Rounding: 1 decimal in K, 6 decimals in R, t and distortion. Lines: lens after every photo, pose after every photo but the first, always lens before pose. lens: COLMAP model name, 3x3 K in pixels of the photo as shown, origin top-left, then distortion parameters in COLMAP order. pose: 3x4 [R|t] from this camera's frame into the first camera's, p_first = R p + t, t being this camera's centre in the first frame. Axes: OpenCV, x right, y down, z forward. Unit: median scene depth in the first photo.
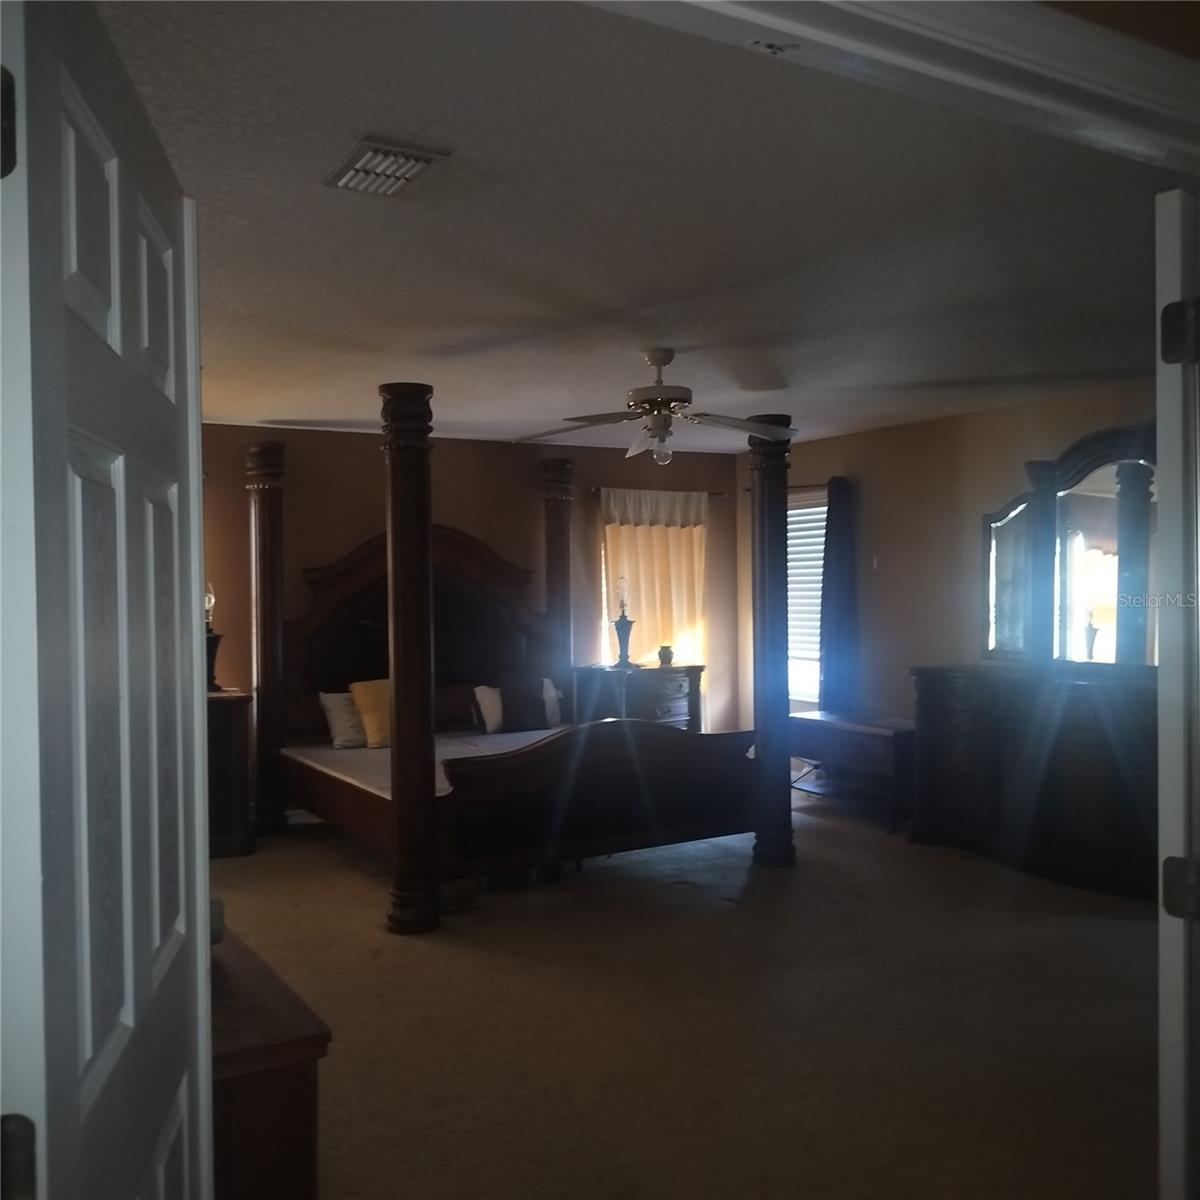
lens RADIAL K [[1127.6, 0, 600.0], [0, 1127.6, 600.0], [0, 0, 1]] dist [0.064222, -0.064601]
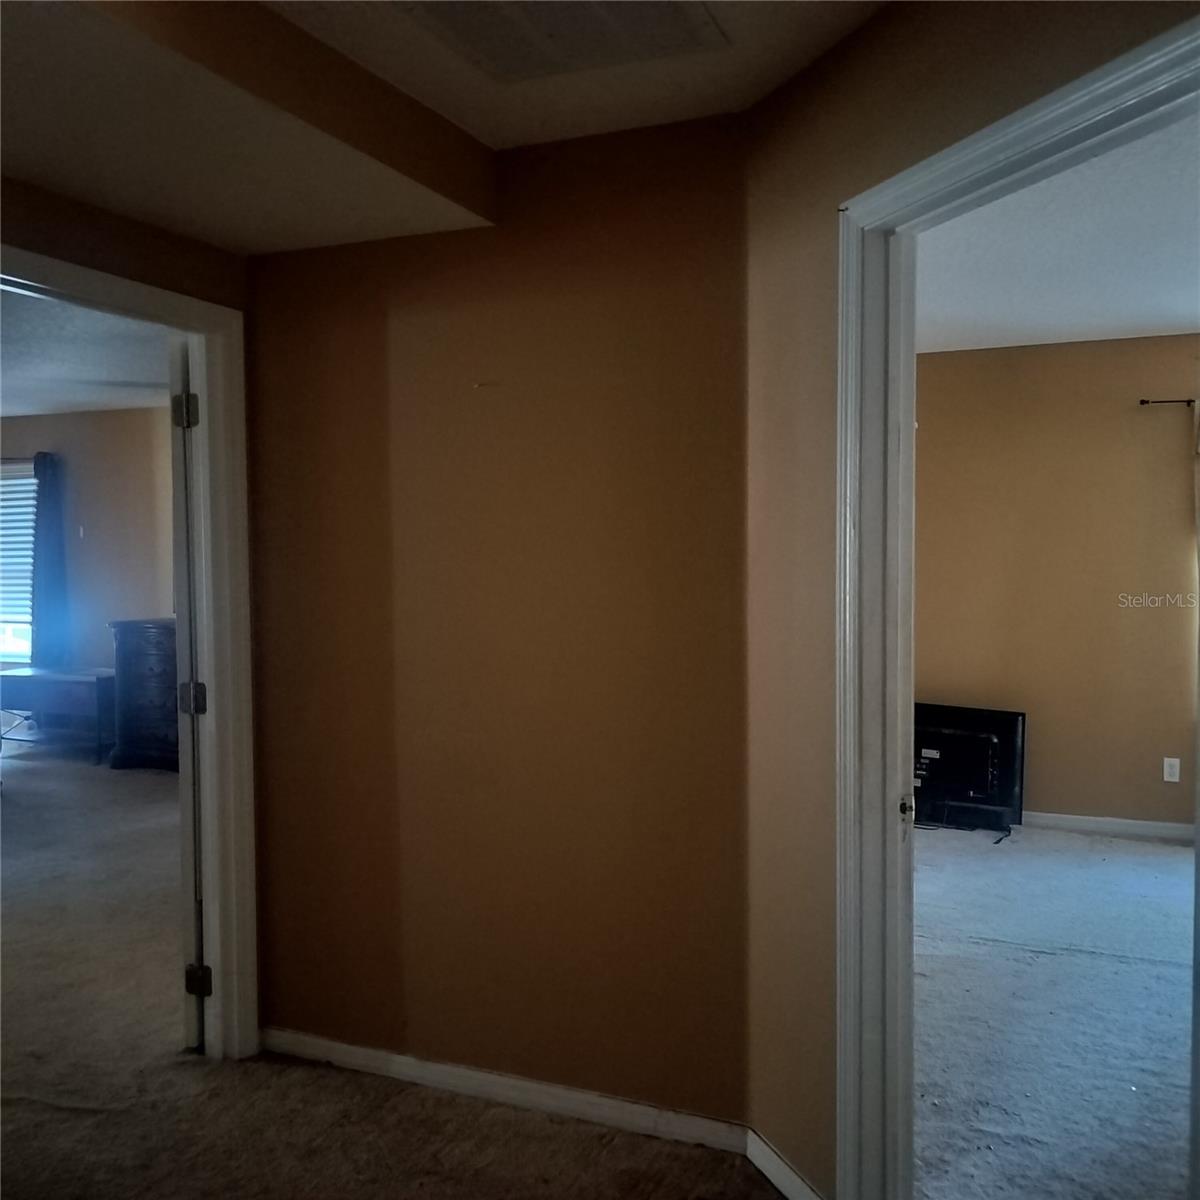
lens RADIAL K [[1127.6, 0, 600.0], [0, 1127.6, 600.0], [0, 0, 1]] dist [0.064222, -0.064601]
pose [[0.801454, -0.033273, 0.597130, -0.021692], [0.016914, 0.999313, 0.032981, 0.005387], [-0.597817, -0.016333, 0.801466, -0.222305]]
